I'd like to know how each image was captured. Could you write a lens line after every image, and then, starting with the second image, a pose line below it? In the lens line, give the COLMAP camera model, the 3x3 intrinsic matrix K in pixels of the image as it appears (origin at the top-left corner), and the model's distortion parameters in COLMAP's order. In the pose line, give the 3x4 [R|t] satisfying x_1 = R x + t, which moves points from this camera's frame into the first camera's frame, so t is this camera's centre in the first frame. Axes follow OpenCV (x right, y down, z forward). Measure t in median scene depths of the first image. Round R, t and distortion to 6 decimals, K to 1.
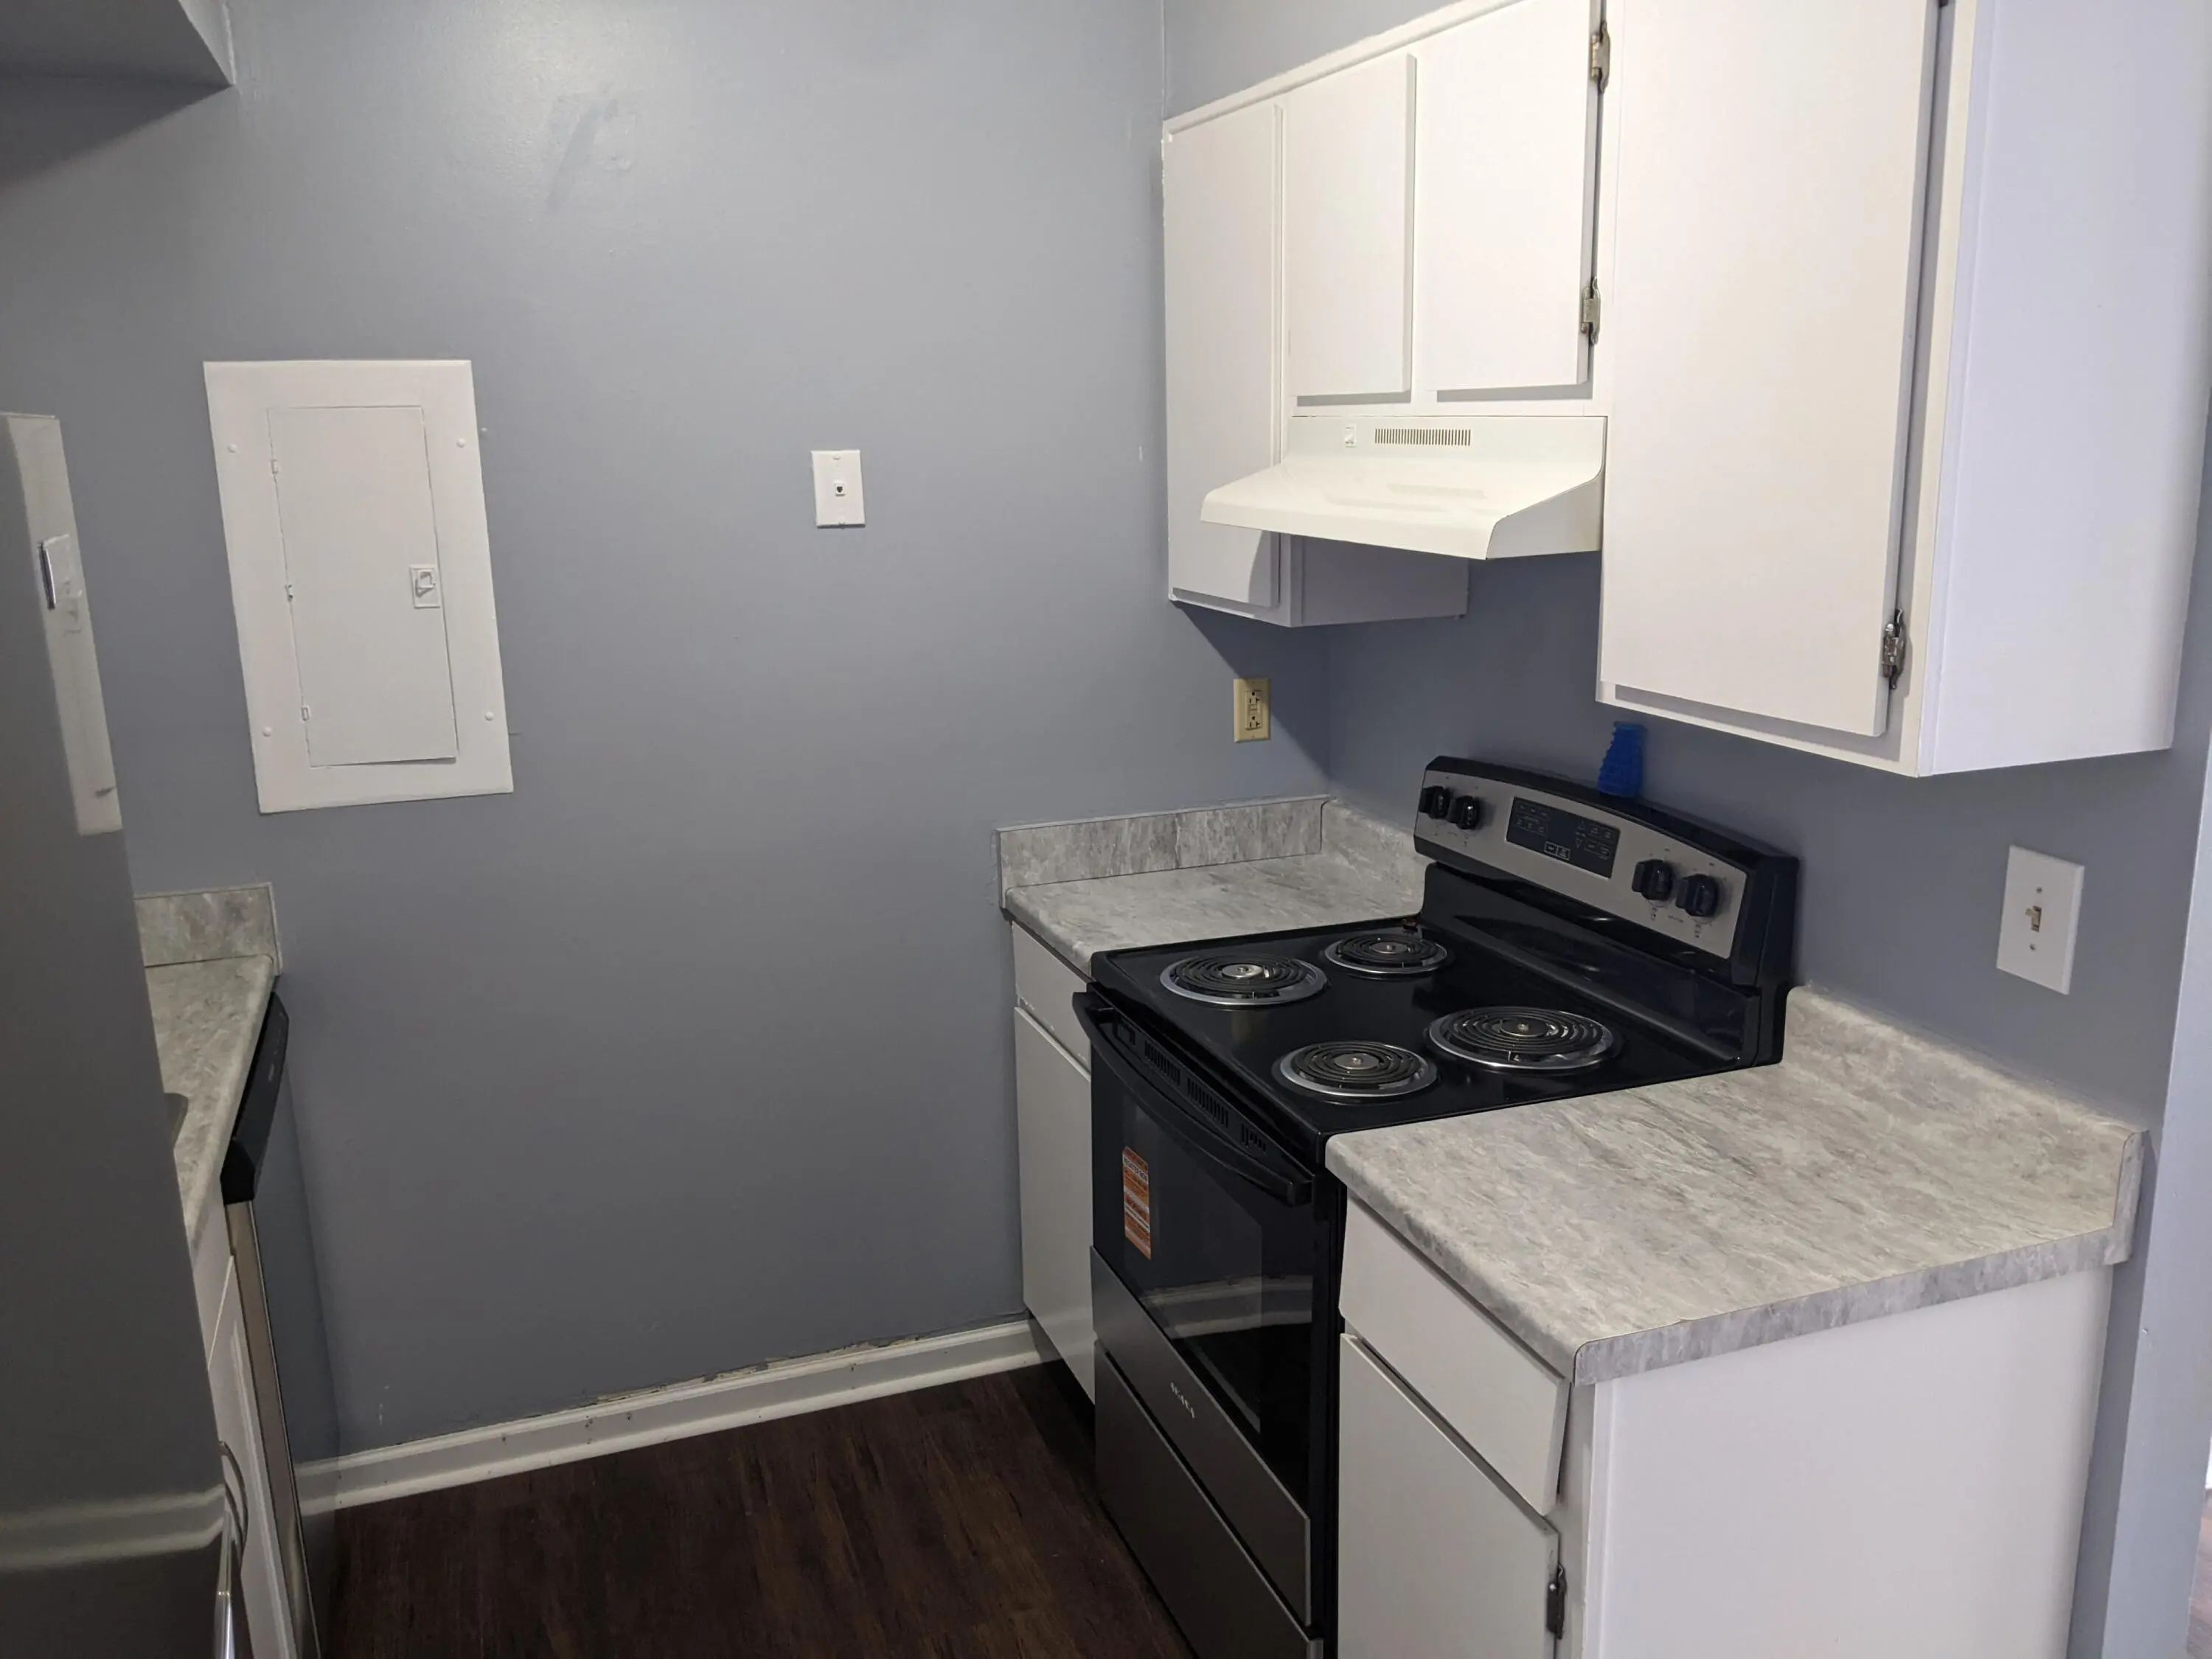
lens RADIAL K [[1709.6, 0, 1106.0], [0, 1709.6, 829.5], [0, 0, 1]] dist [0.093646, -0.240658]
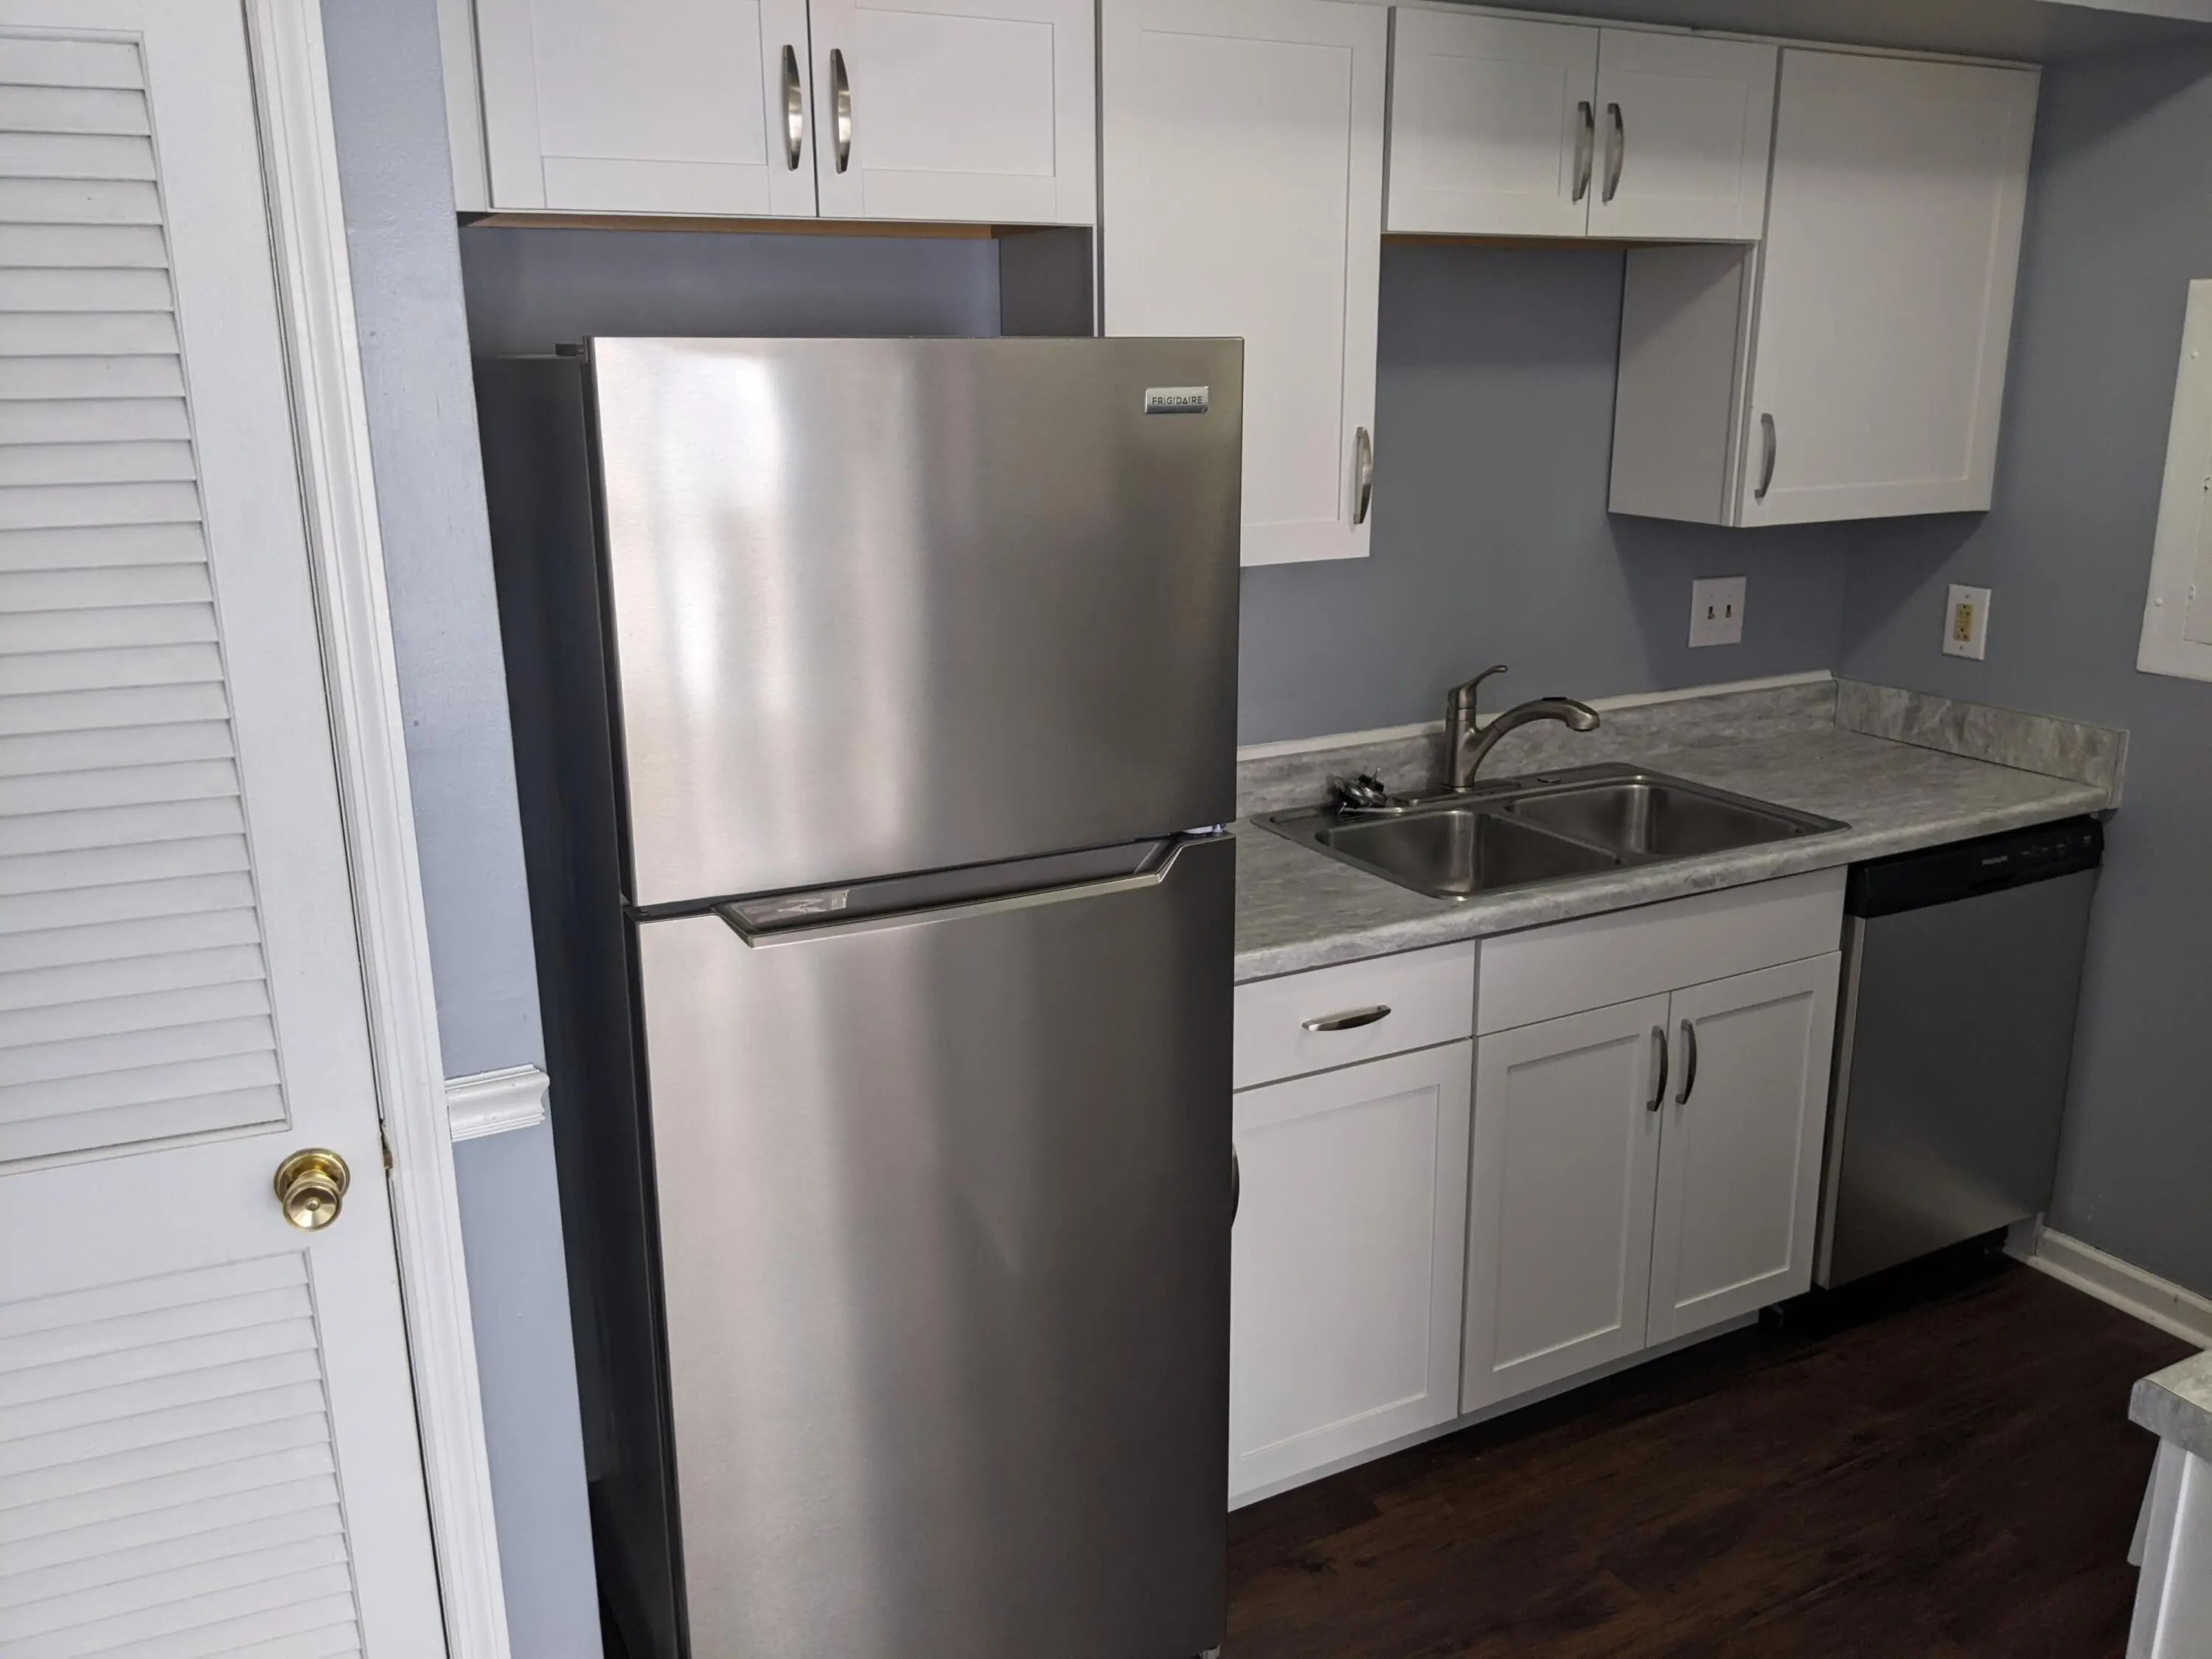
lens RADIAL K [[1832.3, 0, 1106.0], [0, 1832.3, 829.5], [0, 0, 1]] dist [-0.006487, -0.004921]
pose [[0.112642, 0.270495, -0.956109, 0.650338], [-0.227209, 0.943751, 0.240230, -0.046895], [0.967310, 0.190176, 0.167765, 0.136727]]
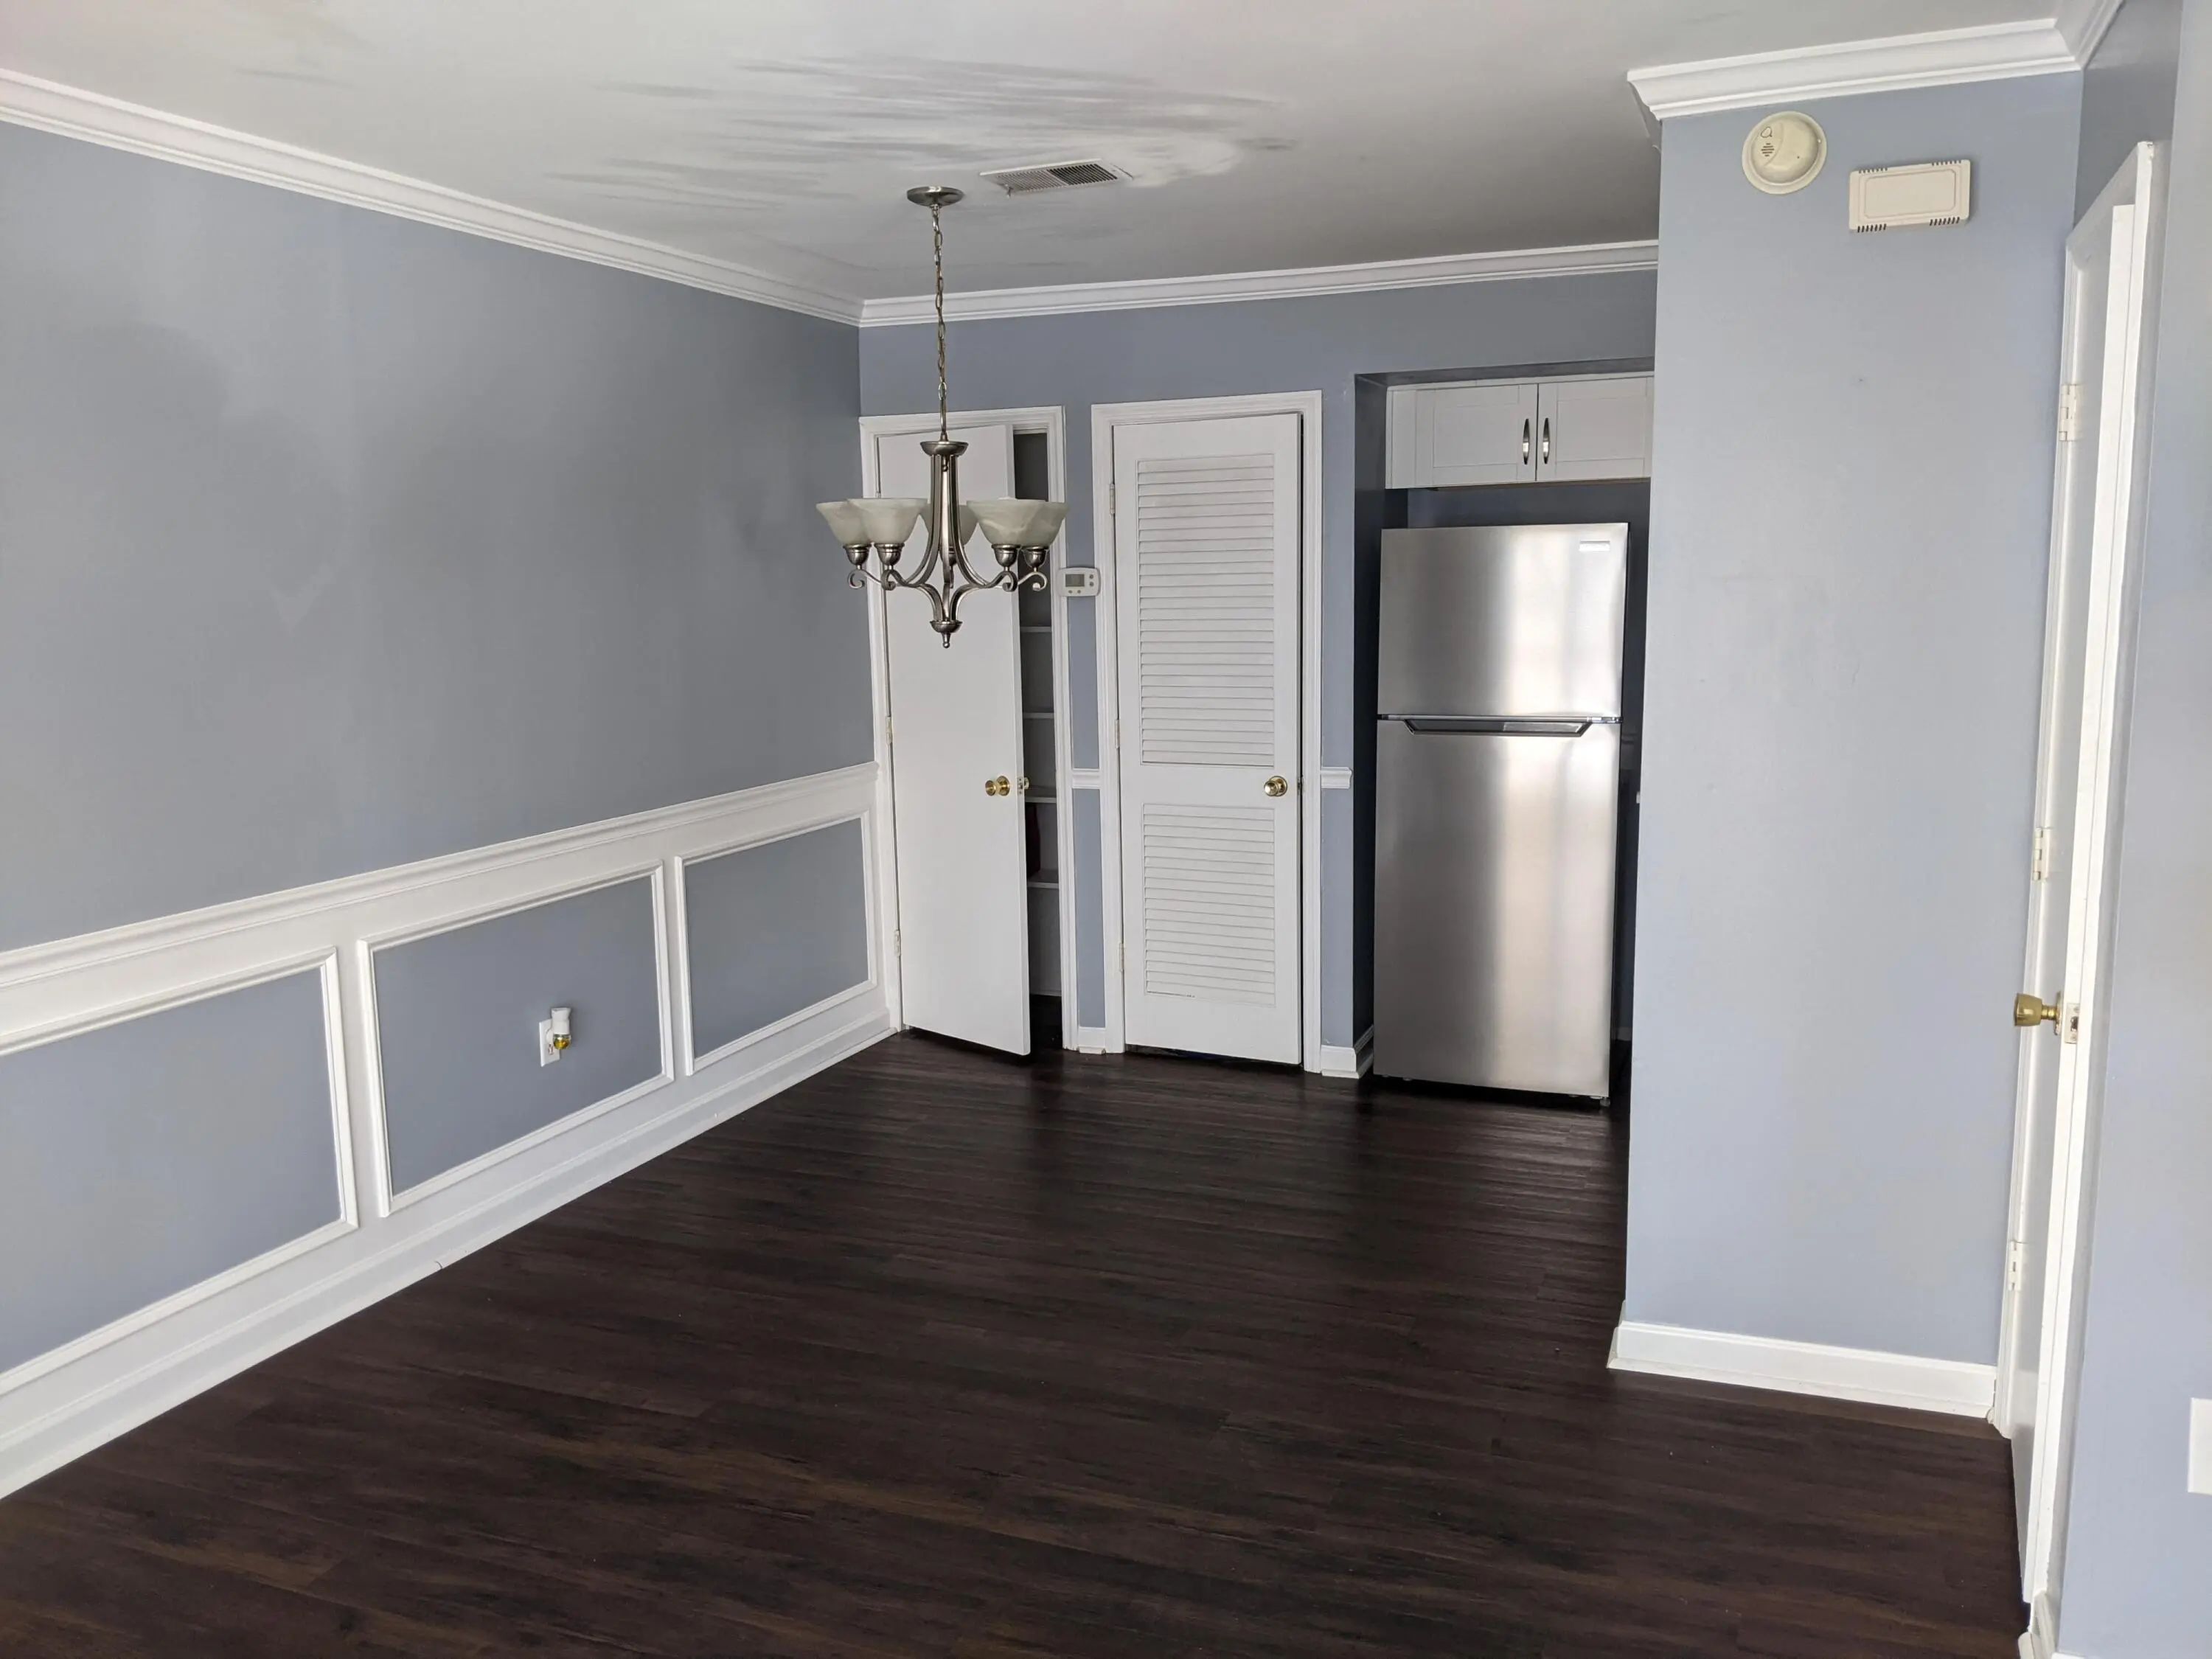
lens RADIAL K [[1779.1, 0, 1112.3], [0, 1779.1, 838.3], [0, 0, 1]] dist [0.127921, -0.282407]
pose [[-0.673595, 0.132829, -0.727067, 1.747844], [-0.145644, 0.940575, 0.306768, -0.274018], [0.724609, 0.312530, -0.614221, 1.226185]]
